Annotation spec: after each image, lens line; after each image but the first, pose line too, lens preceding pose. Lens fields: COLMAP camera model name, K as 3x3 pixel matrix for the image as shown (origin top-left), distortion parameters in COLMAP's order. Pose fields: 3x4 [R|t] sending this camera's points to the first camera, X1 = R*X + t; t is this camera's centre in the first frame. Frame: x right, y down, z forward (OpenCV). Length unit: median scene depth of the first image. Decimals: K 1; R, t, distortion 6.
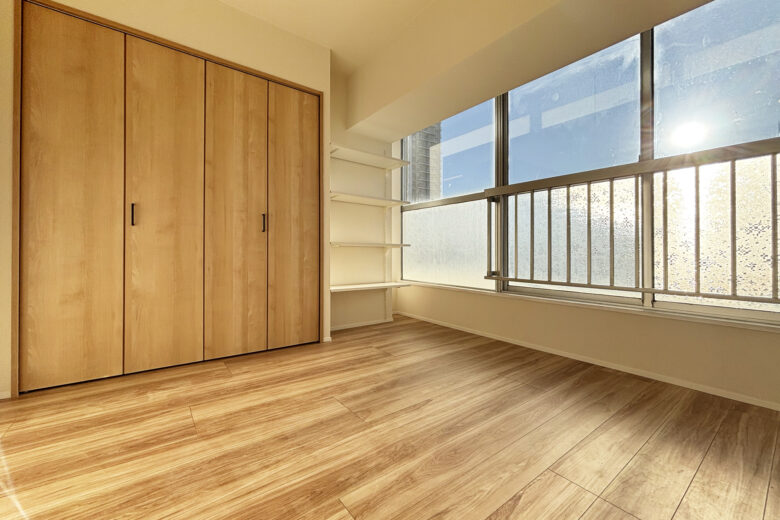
lens RADIAL K [[318.2, 0, 388.8], [0, 318.2, 244.1], [0, 0, 1]] dist [0.000917, -0.000077]
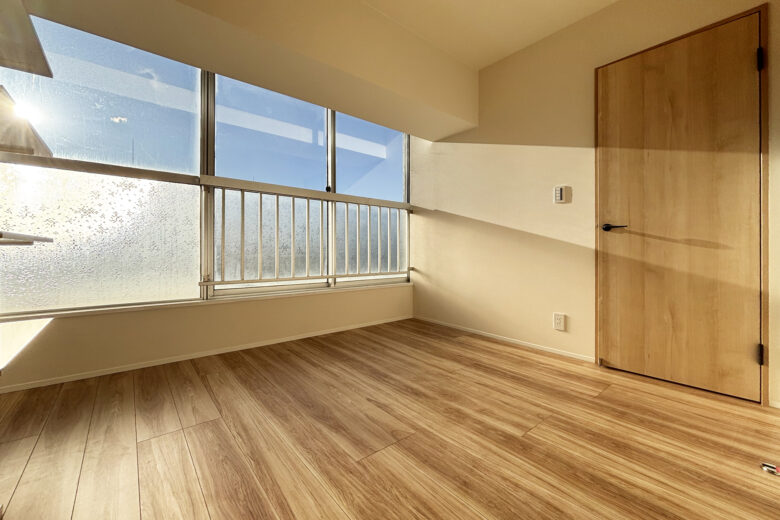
lens RADIAL K [[318.2, 0, 388.8], [0, 318.2, 244.1], [0, 0, 1]] dist [0.000917, -0.000077]
pose [[-0.038754, 0.007896, 0.999218, -0.826437], [-0.031518, 0.999462, -0.009120, -0.007553], [-0.998752, -0.031847, -0.038484, 0.891561]]
